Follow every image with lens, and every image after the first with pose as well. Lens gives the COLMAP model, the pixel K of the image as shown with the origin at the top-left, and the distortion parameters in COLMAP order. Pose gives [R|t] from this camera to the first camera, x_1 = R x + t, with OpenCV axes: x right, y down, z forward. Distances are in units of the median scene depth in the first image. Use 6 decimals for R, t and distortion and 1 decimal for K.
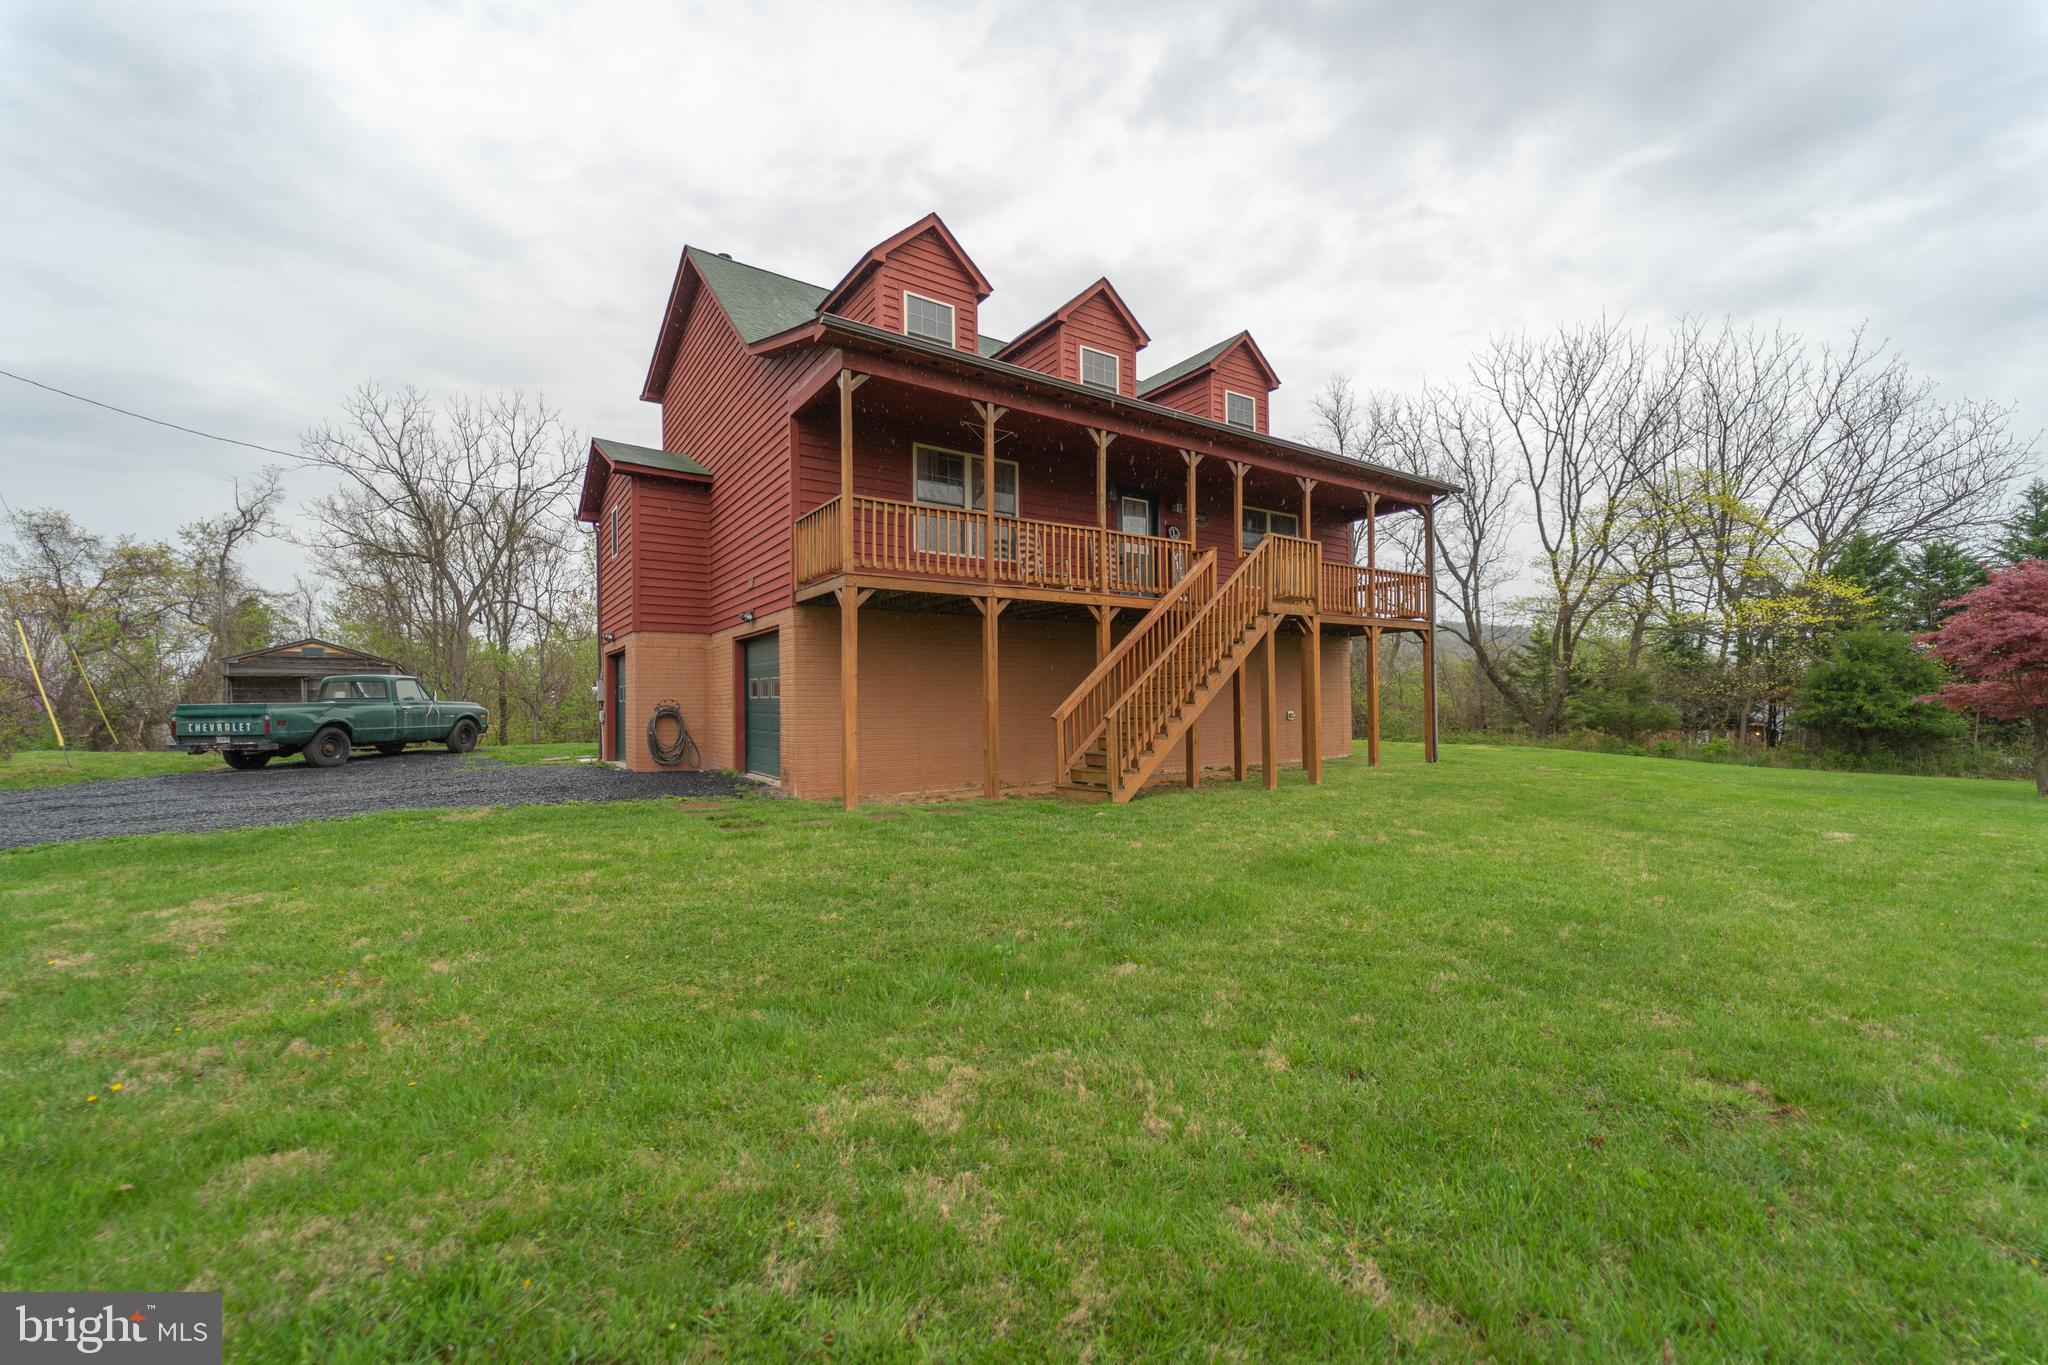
lens RADIAL K [[815.1, 0, 1025.0], [0, 815.1, 685.1], [0, 0, 1]] dist [0.014261, -0.009344]
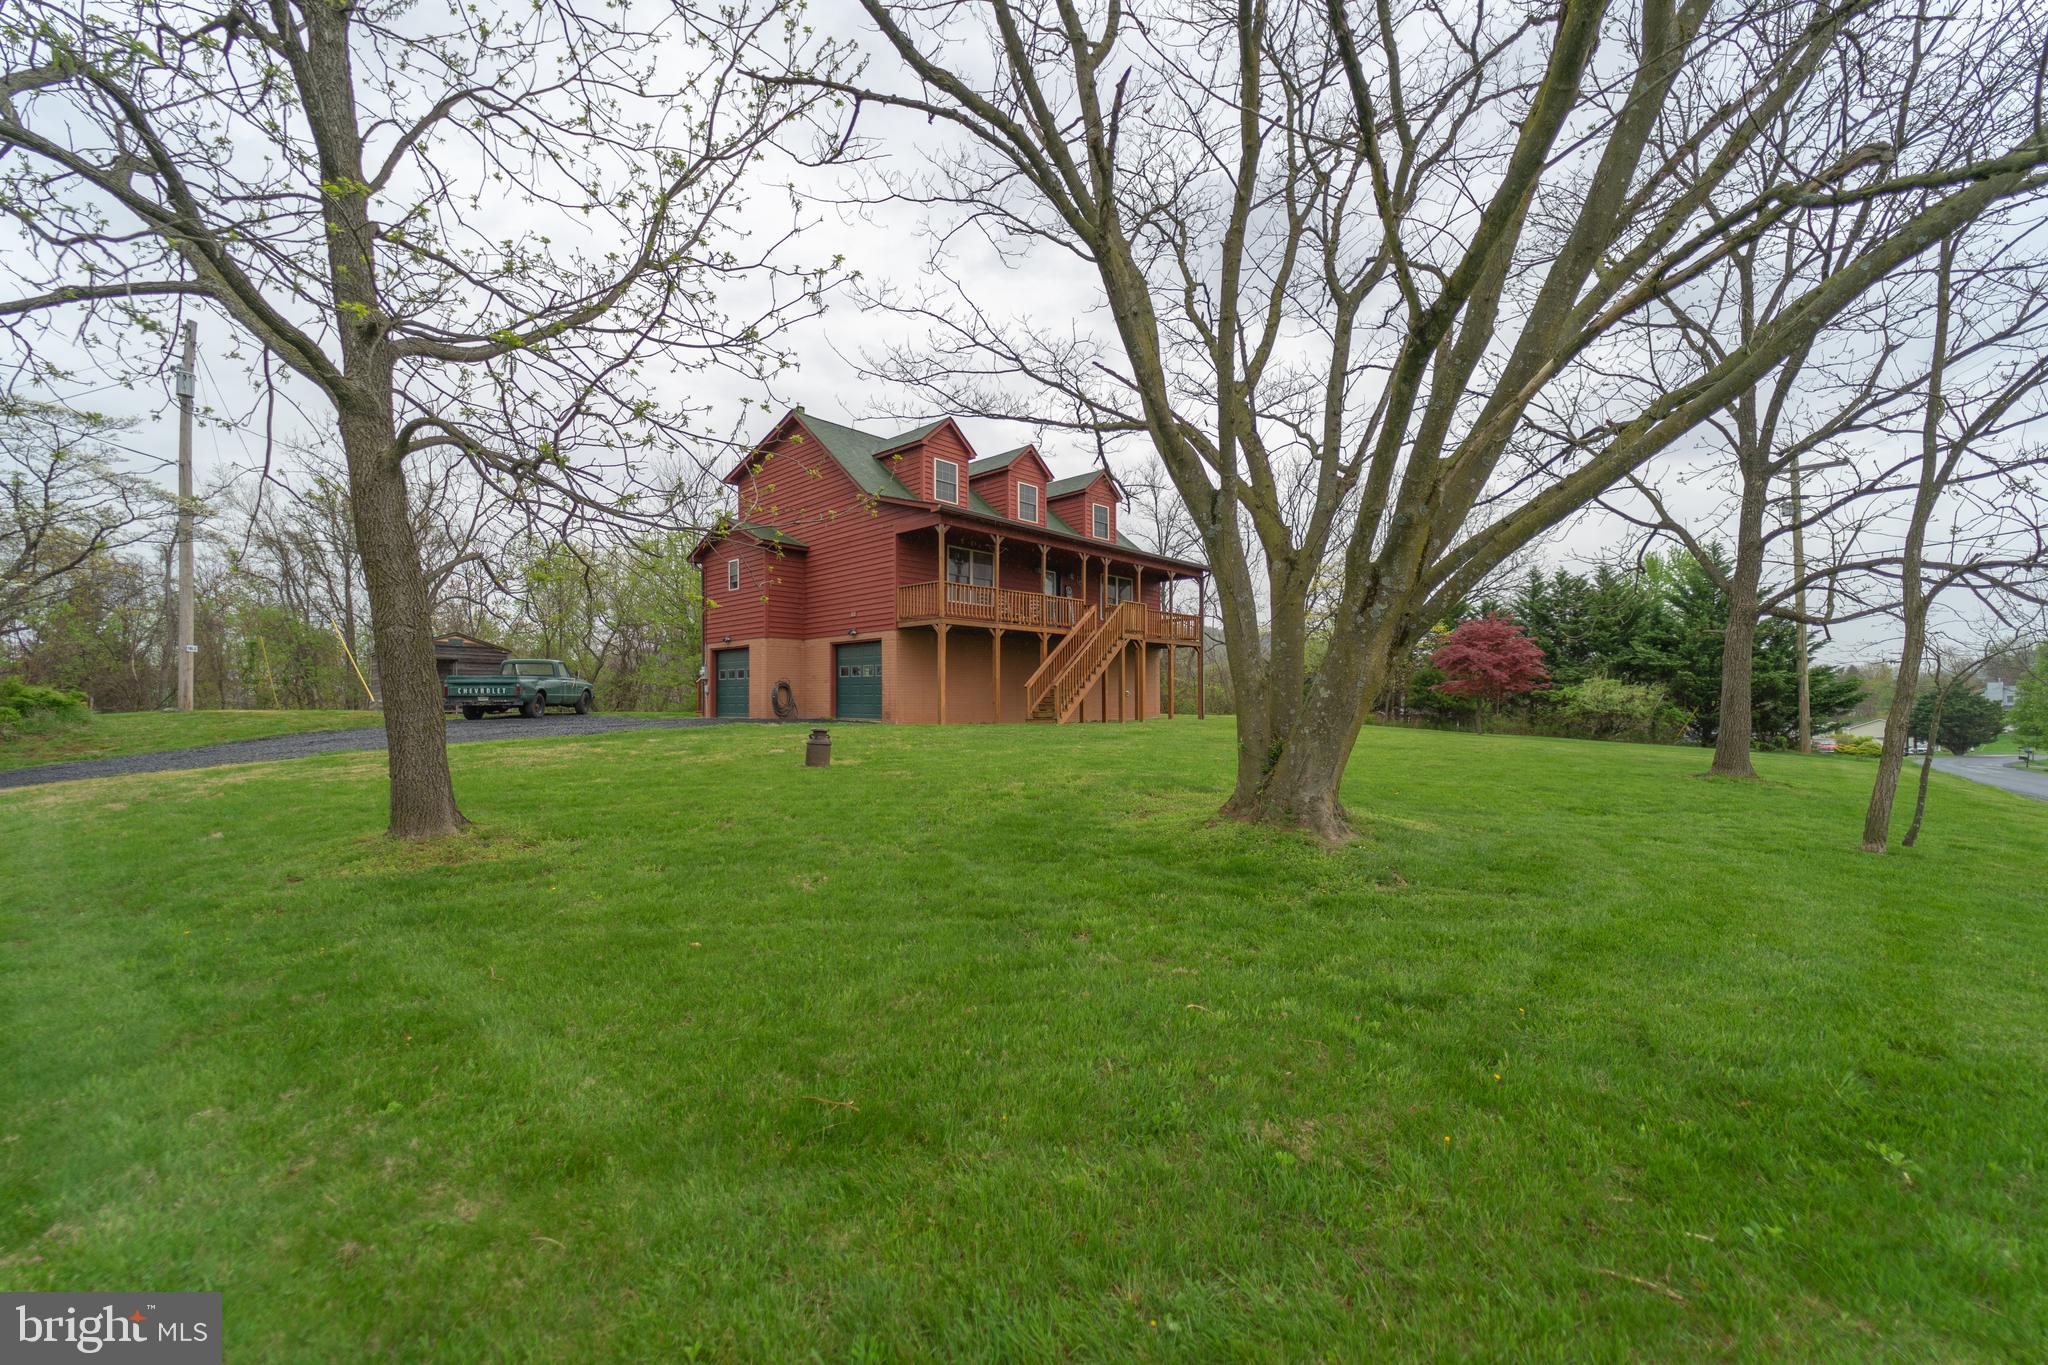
lens RADIAL K [[815.1, 0, 1022.6], [0, 815.1, 677.4], [0, 0, 1]] dist [0.014261, -0.009344]
pose [[0.977519, 0.015221, 0.210298, -0.276528], [-0.013552, 0.999864, -0.009376, 0.023655], [-0.210412, 0.006316, 0.977592, -0.699462]]
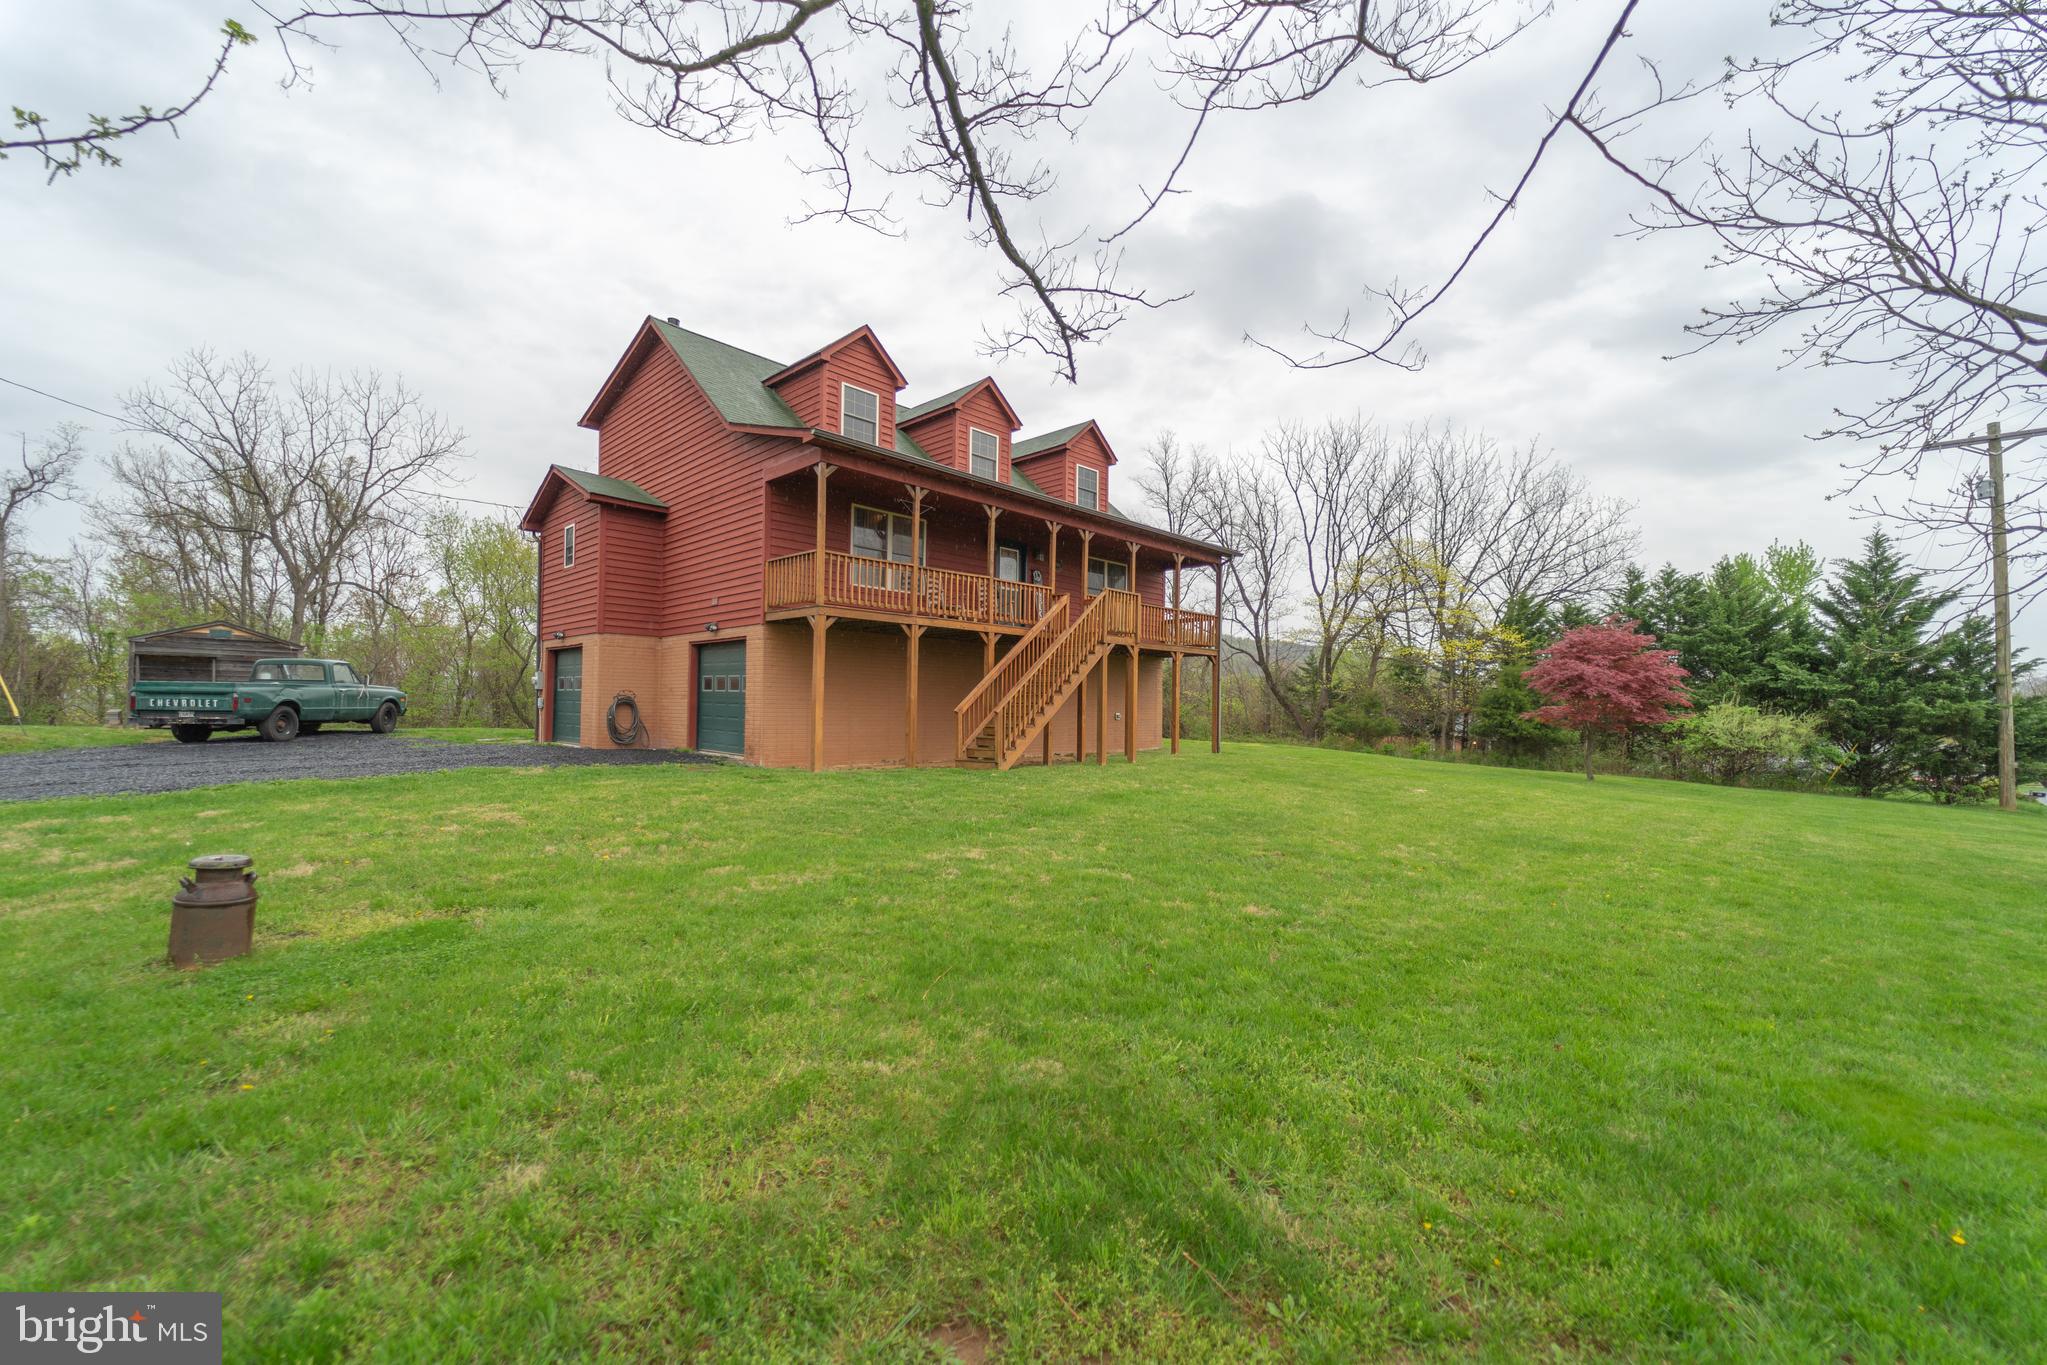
lens RADIAL K [[814.7, 0, 1022.1], [0, 814.7, 686.6], [0, 0, 1]] dist [0.014261, -0.009344]
pose [[0.980707, 0.031113, 0.192989, -0.084801], [-0.030947, 0.999514, -0.003875, -0.001049], [-0.193016, -0.002172, 0.981193, -0.274284]]
